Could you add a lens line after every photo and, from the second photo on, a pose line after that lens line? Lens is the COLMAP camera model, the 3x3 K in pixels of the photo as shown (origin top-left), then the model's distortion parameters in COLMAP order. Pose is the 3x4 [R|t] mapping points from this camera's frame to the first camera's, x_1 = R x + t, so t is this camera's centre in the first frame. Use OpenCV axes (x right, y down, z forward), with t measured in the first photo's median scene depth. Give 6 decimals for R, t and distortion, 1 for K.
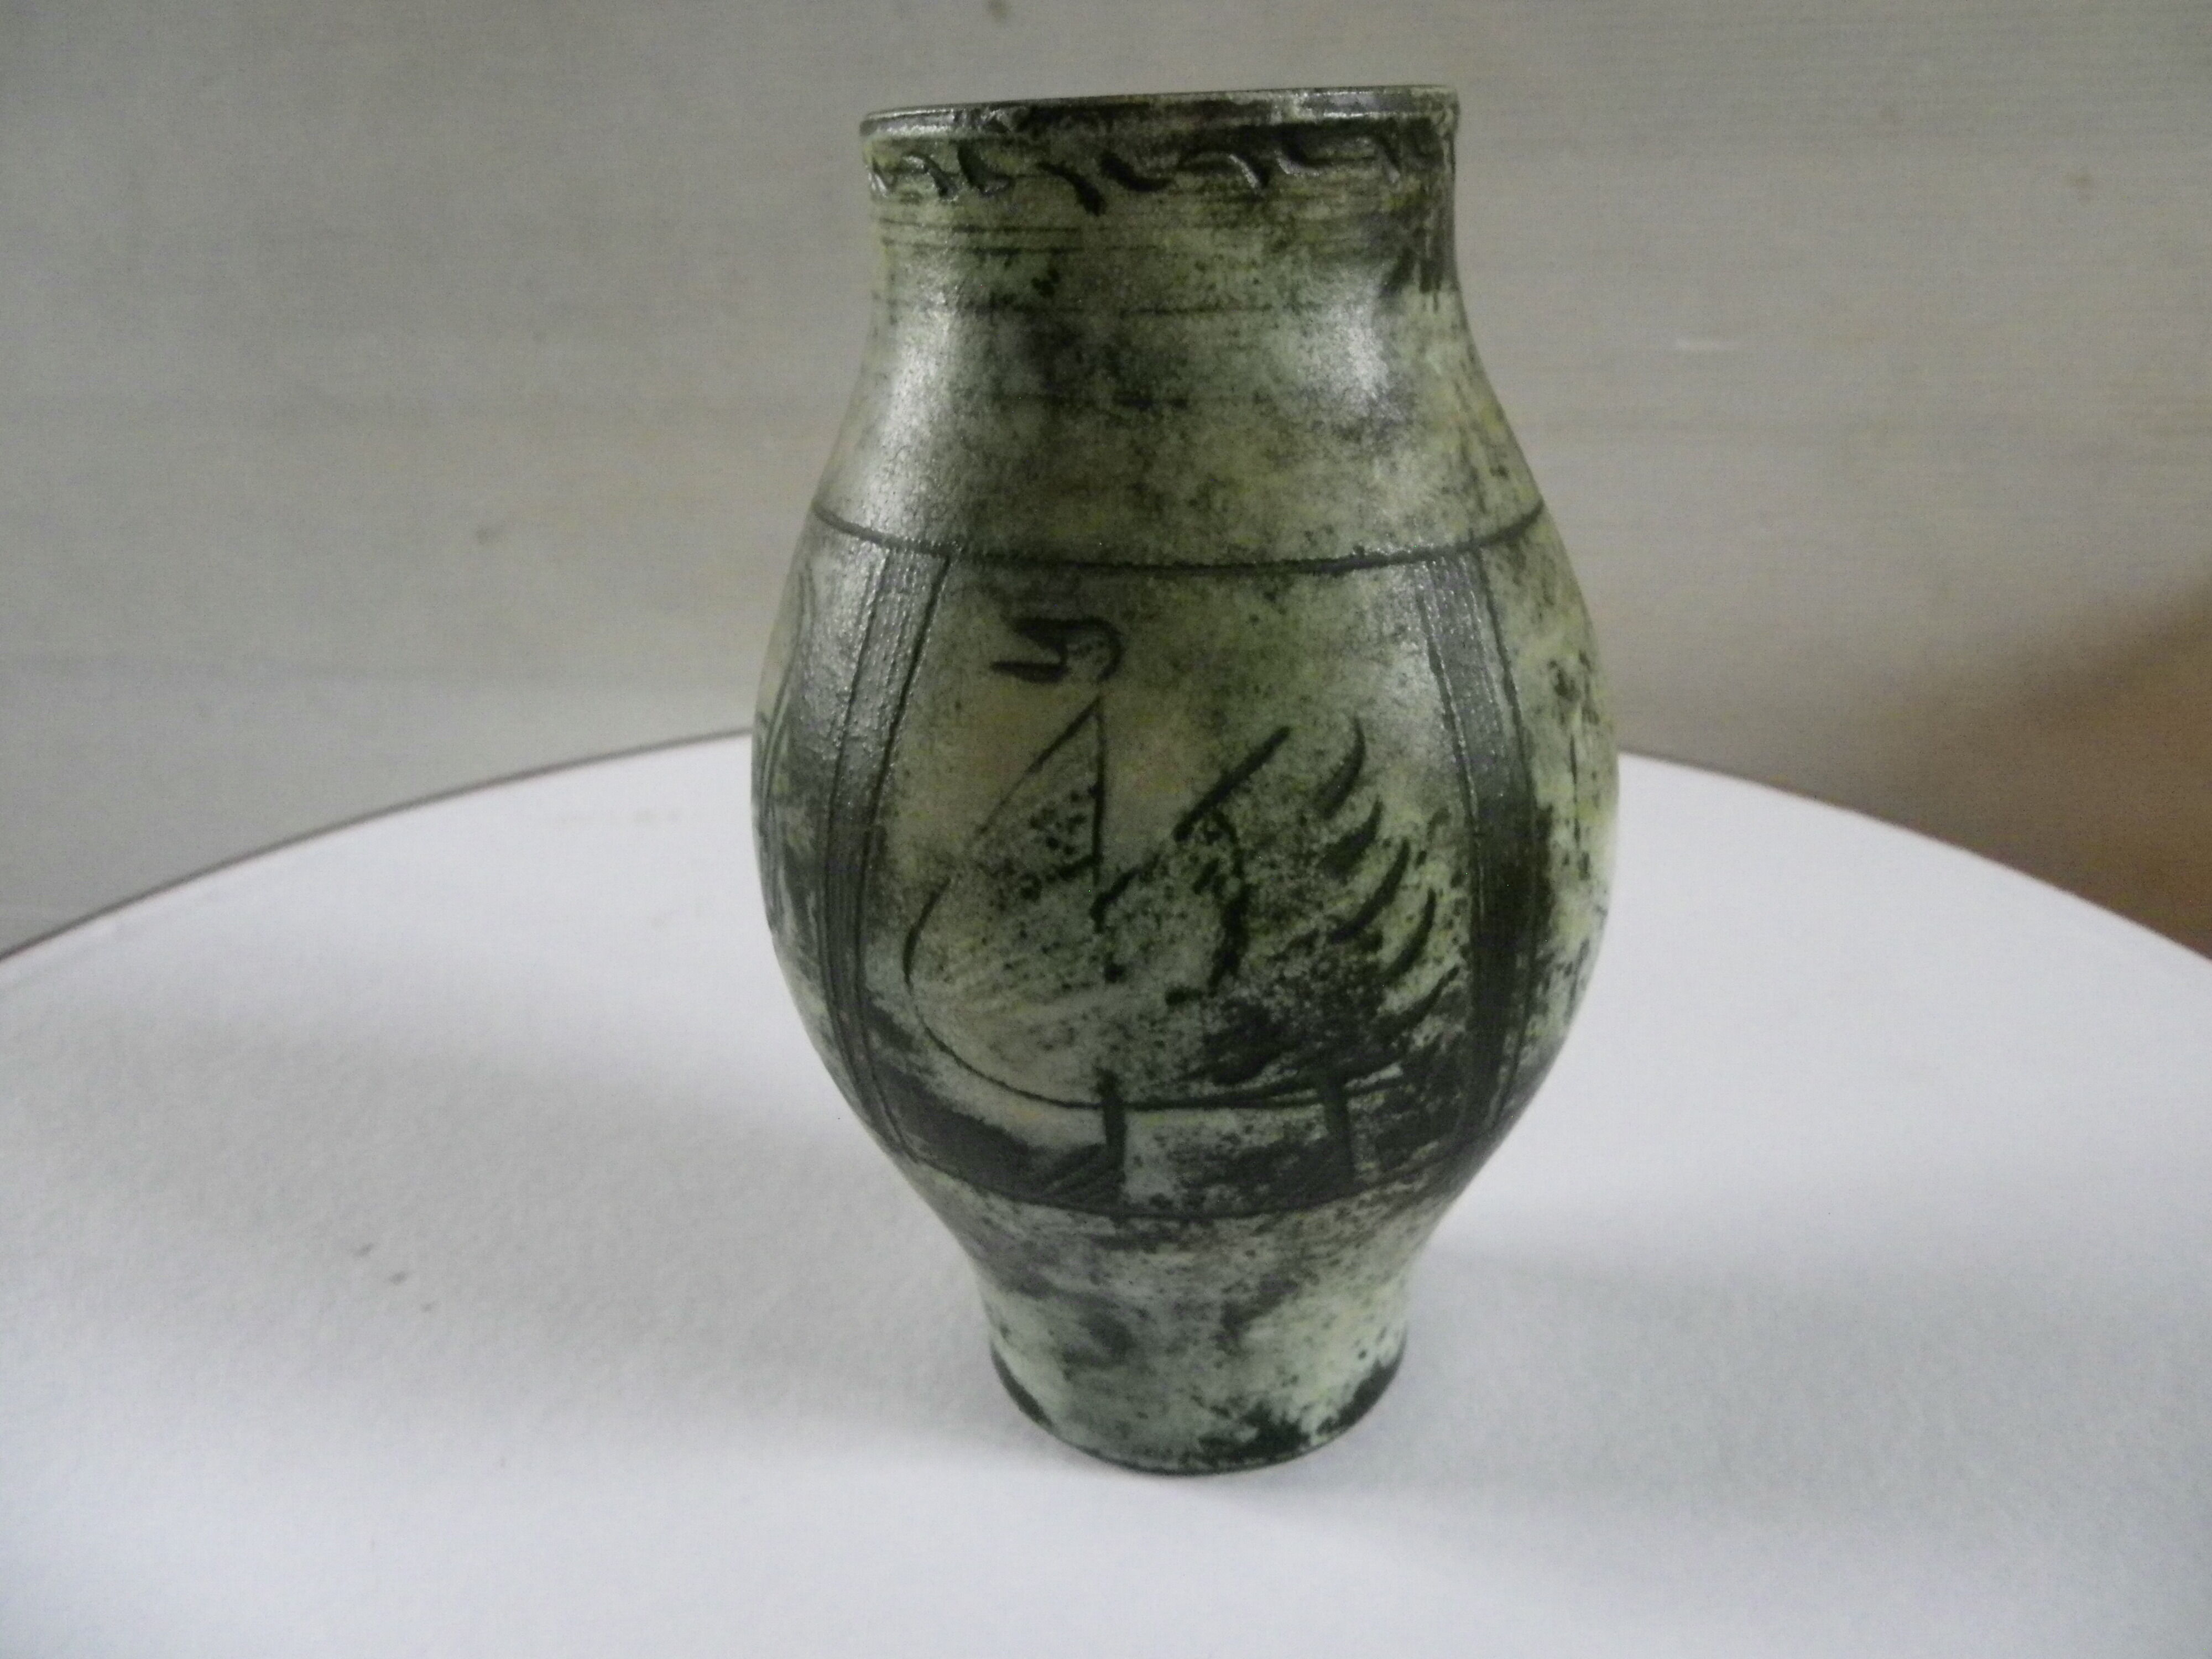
lens RADIAL K [[1681.9, 0, 1106.0], [0, 1681.9, 829.5], [0, 0, 1]] dist [-0.009445, -0.000824]
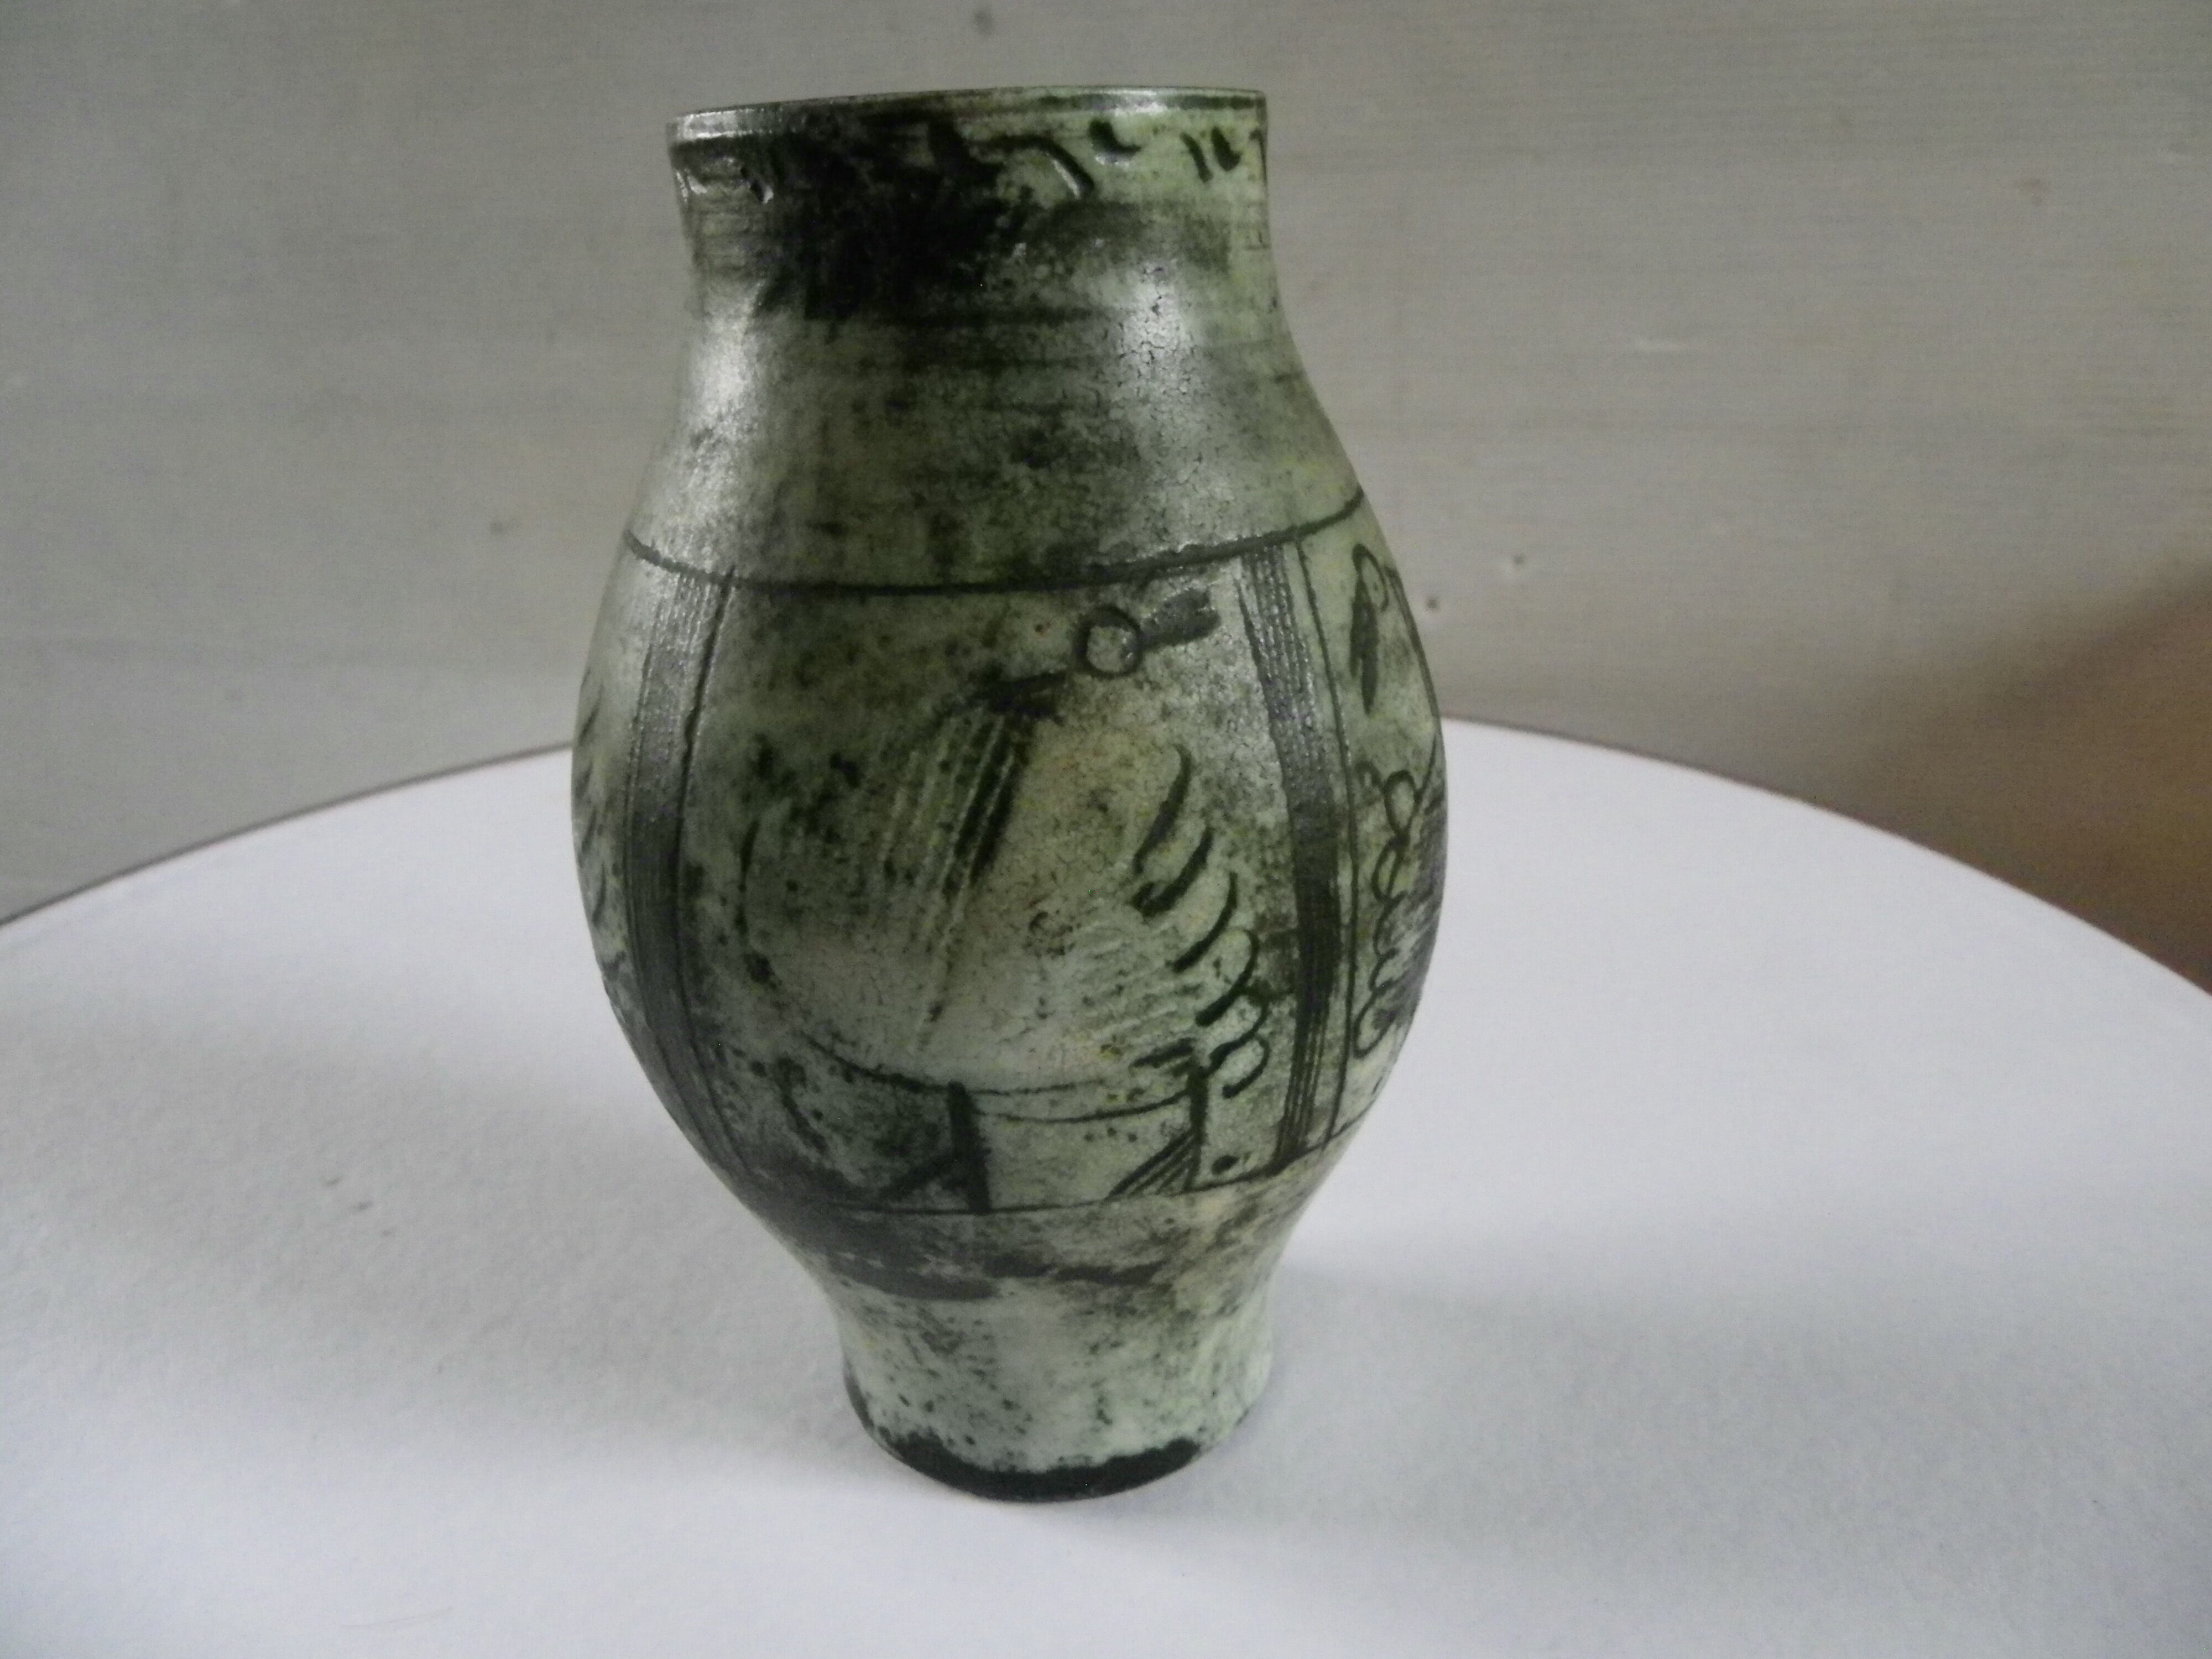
lens RADIAL K [[1676.1, 0, 1112.2], [0, 1676.1, 715.9], [0, 0, 1]] dist [-0.005061, -0.004554]
pose [[0.999454, 0.007104, -0.032255, 0.130647], [-0.009077, 0.998069, -0.061441, -0.008700], [0.031756, 0.061700, 0.997589, 0.016138]]
